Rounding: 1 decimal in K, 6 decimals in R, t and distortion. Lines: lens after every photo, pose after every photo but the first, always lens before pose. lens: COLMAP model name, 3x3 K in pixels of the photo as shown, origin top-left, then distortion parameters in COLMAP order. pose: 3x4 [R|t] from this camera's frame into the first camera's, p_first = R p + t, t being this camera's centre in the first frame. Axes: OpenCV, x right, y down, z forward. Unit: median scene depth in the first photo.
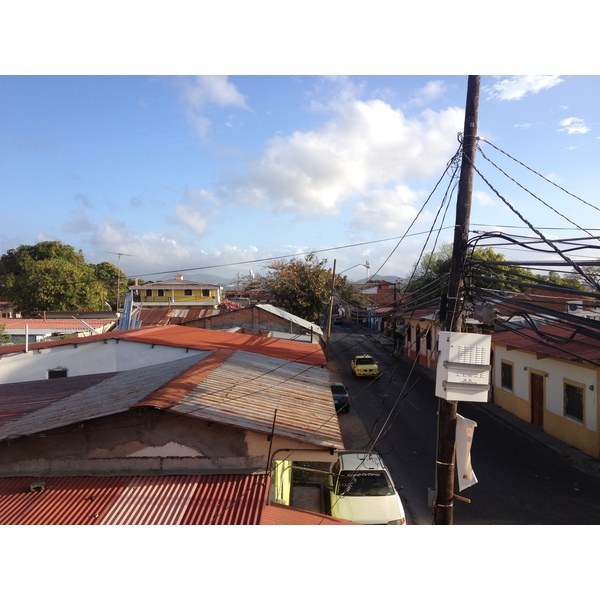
lens RADIAL K [[547.7, 0, 300.0], [0, 547.7, 300.0], [0, 0, 1]] dist [0.075300, -0.154556]
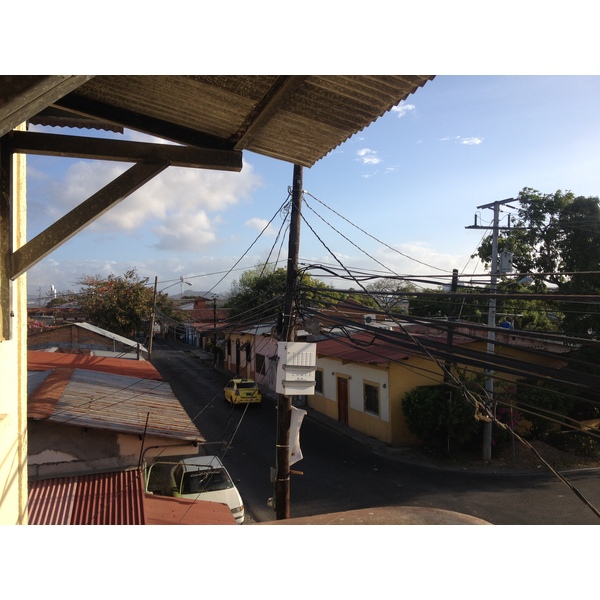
lens RADIAL K [[547.7, 0, 300.0], [0, 547.7, 300.0], [0, 0, 1]] dist [0.075300, -0.154556]
pose [[0.943736, -0.005992, 0.330646, -0.089730], [0.015315, 0.999555, -0.025596, -0.004769], [-0.330345, 0.029220, 0.943408, -0.164908]]
